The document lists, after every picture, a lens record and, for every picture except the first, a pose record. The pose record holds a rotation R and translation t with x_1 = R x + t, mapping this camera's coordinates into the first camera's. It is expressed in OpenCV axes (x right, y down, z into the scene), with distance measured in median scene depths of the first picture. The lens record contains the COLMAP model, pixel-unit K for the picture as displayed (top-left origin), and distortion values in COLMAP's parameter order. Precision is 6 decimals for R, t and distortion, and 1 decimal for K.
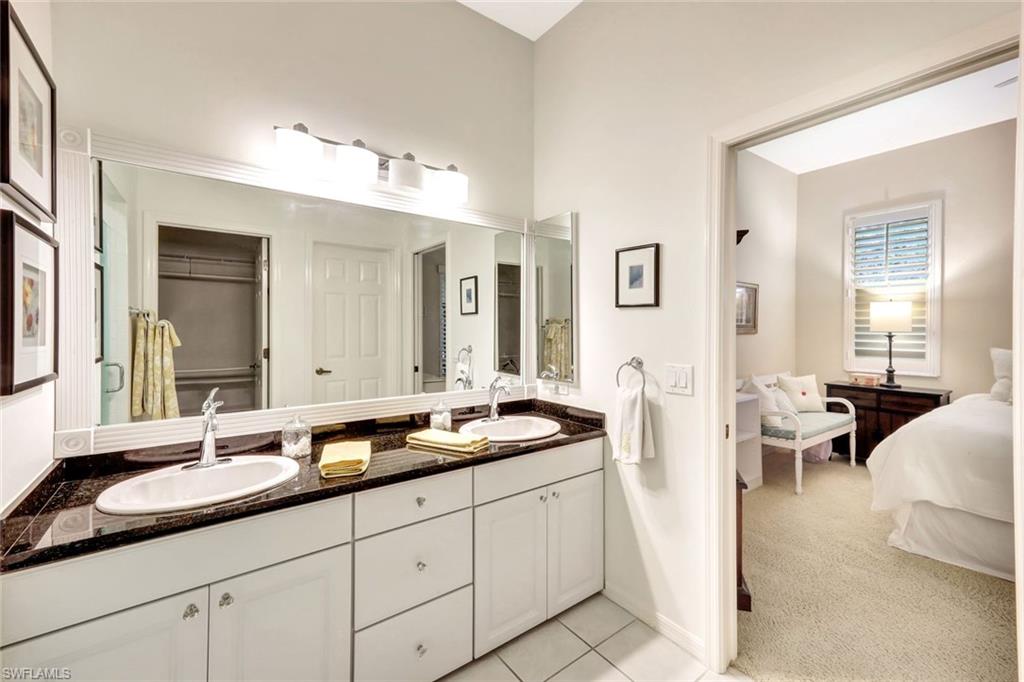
lens RADIAL K [[417.7, 0, 511.4], [0, 417.7, 333.3], [0, 0, 1]] dist [0.023229, 0.000136]
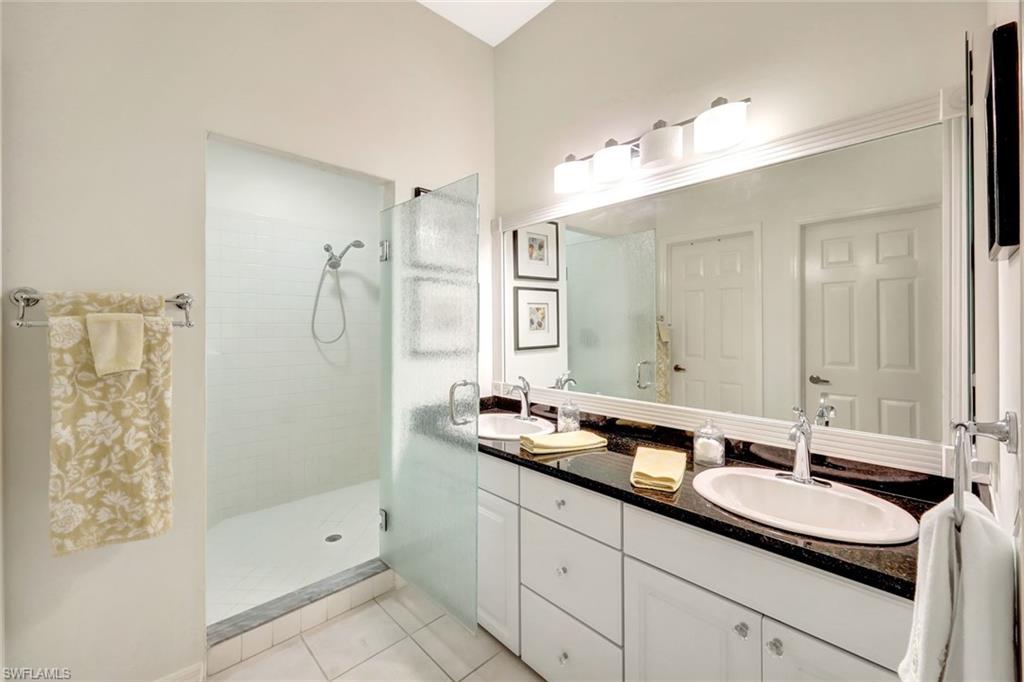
lens RADIAL K [[416.4, 0, 511.0], [0, 416.4, 331.0], [0, 0, 1]] dist [-0.000747, -0.000034]
pose [[0.120665, 0.002492, -0.992690, 0.537544], [-0.011721, 0.999931, 0.001085, 0.002382], [0.992624, 0.011505, 0.120686, 0.573319]]
